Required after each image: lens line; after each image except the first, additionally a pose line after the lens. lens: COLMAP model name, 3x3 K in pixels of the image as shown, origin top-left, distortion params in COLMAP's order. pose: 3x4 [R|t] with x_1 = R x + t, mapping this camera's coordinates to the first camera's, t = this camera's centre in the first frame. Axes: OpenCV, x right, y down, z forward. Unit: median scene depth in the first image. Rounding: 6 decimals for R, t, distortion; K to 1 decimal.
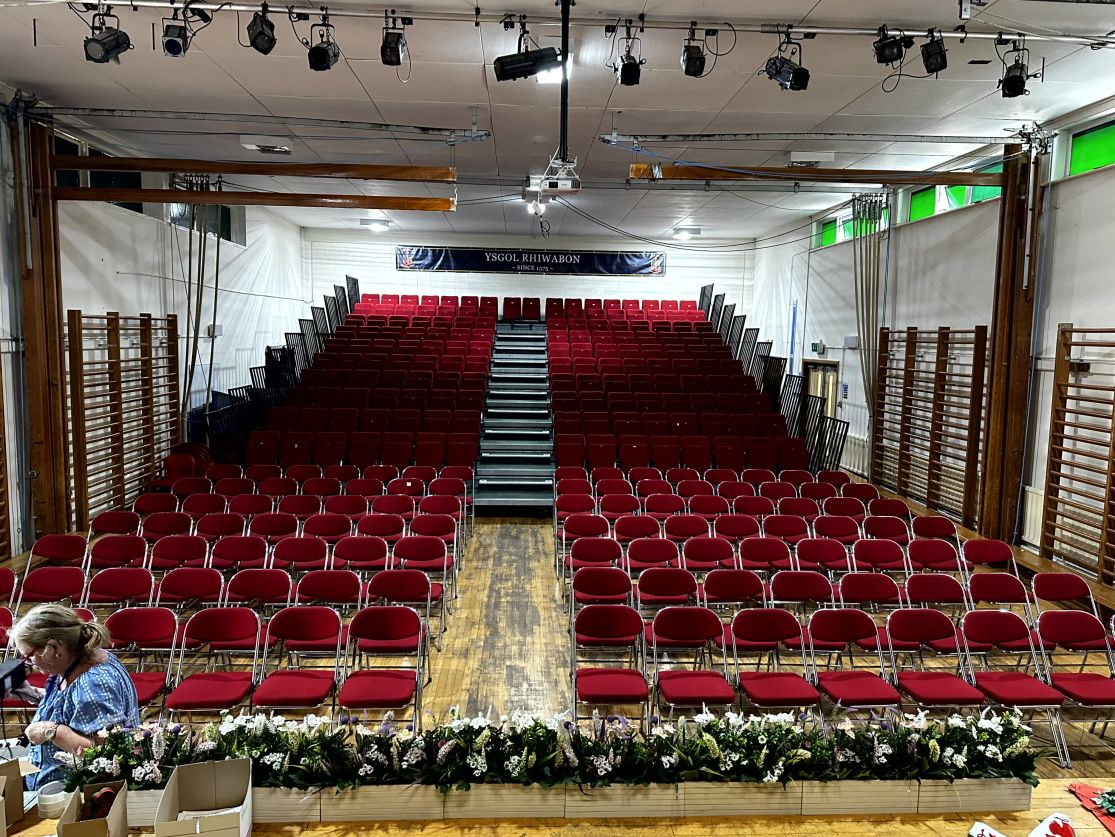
lens RADIAL K [[779.5, 0, 557.5], [0, 779.5, 418.5], [0, 0, 1]] dist [0.074132, -0.111291]
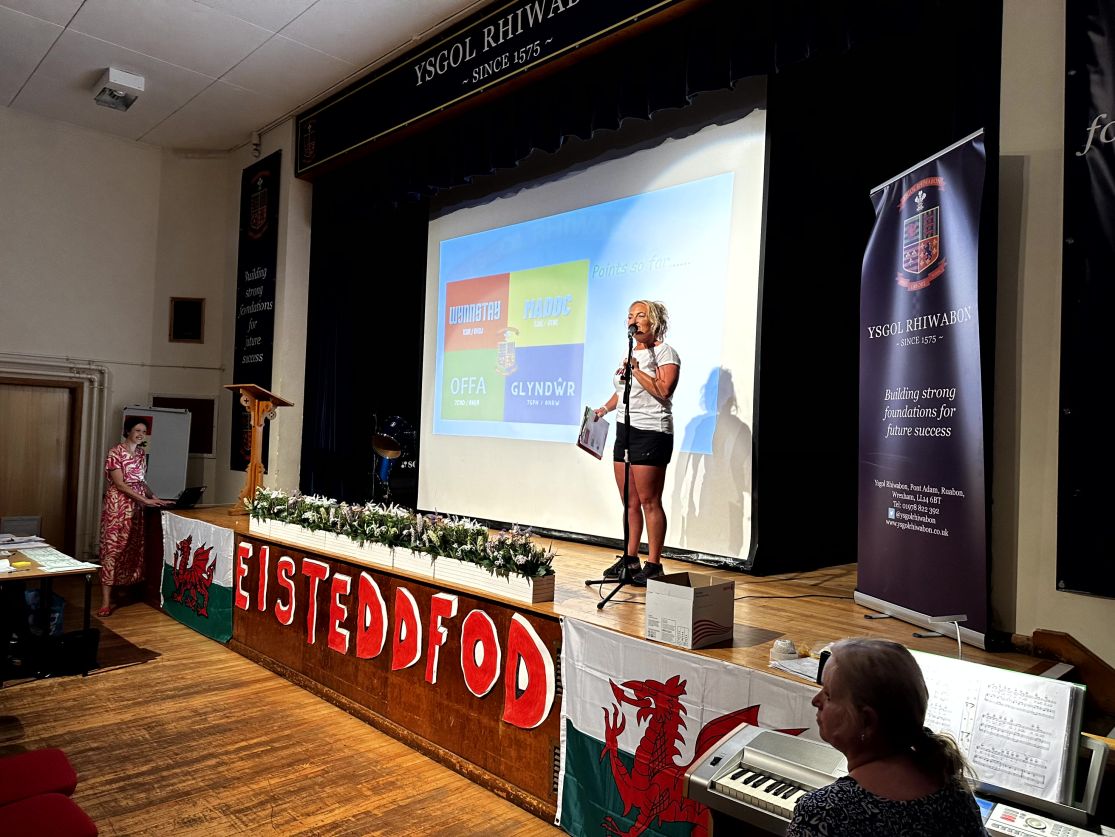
lens RADIAL K [[779.5, 0, 557.5], [0, 779.5, 418.5], [0, 0, 1]] dist [0.074132, -0.111291]
pose [[0.661614, -0.012284, -0.749744, 0.204577], [-0.101751, 0.989147, -0.105997, -0.028929], [0.742909, 0.146416, 0.653183, 0.840689]]
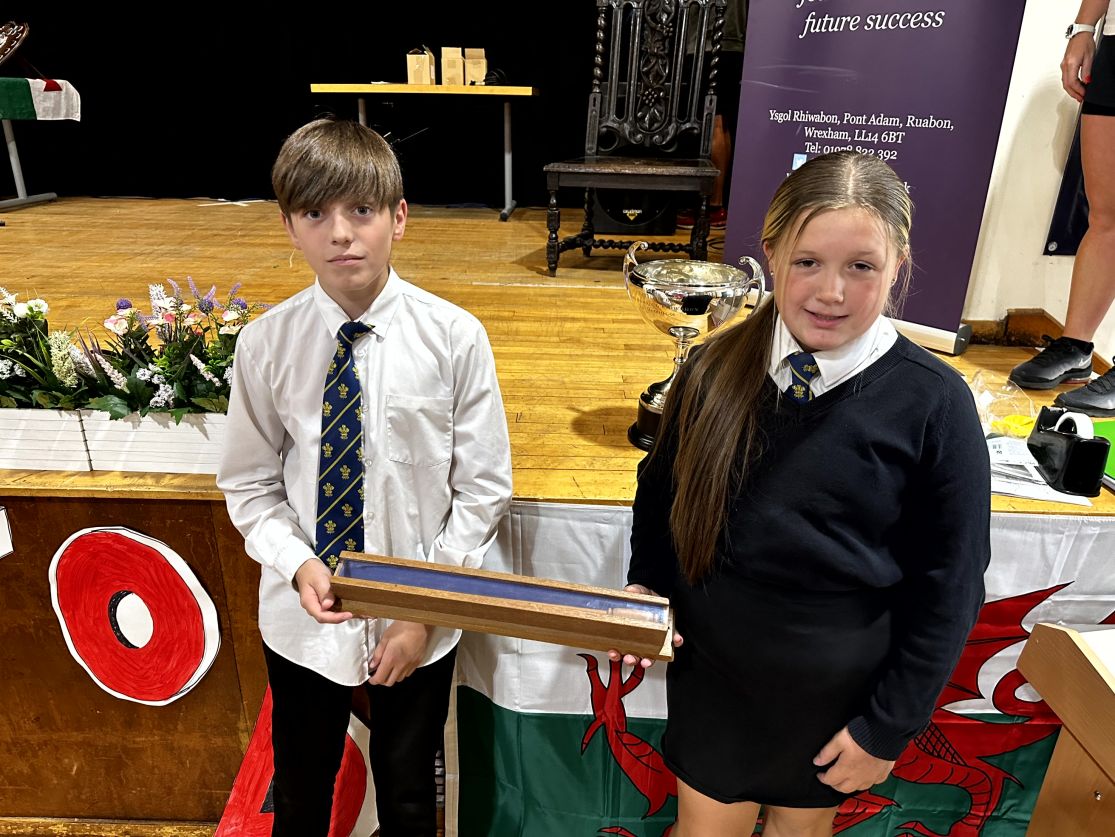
lens RADIAL K [[807.8, 0, 557.5], [0, 807.8, 418.5], [0, 0, 1]] dist [-0.029056, 0.001461]
pose [[0.998538, 0.021886, -0.049435, 0.085067], [-0.007457, 0.961412, 0.275012, -0.030678], [0.053546, -0.274242, 0.960169, 0.897265]]
